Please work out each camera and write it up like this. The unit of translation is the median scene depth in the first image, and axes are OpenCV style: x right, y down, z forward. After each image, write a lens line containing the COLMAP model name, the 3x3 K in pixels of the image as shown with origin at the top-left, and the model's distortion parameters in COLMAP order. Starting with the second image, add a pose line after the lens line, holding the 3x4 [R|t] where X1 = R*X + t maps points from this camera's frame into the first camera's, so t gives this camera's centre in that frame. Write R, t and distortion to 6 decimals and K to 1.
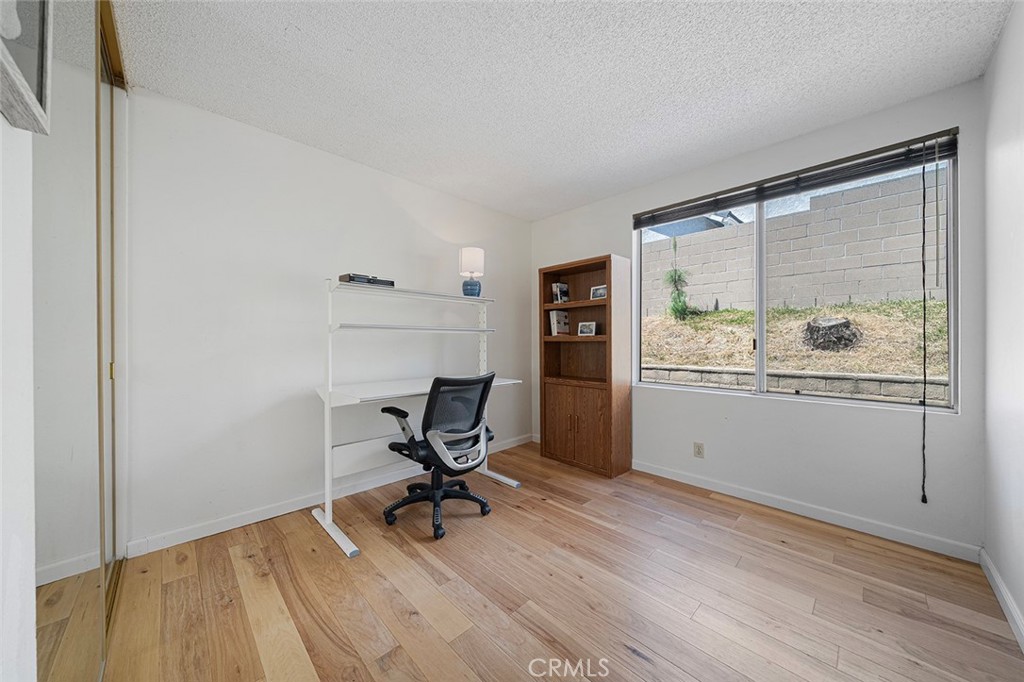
lens RADIAL K [[353.7, 0, 508.6], [0, 353.7, 338.2], [0, 0, 1]] dist [-0.001041, -0.000017]
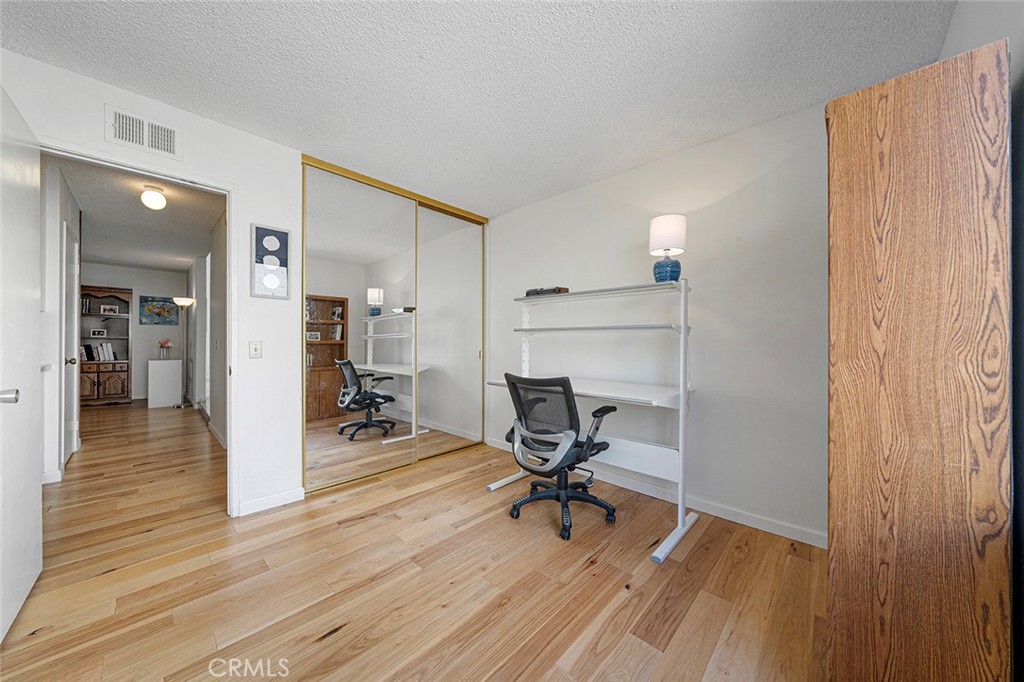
lens RADIAL K [[353.7, 0, 508.6], [0, 353.7, 338.2], [0, 0, 1]] dist [-0.001041, -0.000017]
pose [[0.028915, -0.005245, -0.999568, 0.939462], [0.008718, 0.999950, -0.004995, 0.001471], [0.999544, -0.008570, 0.028959, 0.968303]]
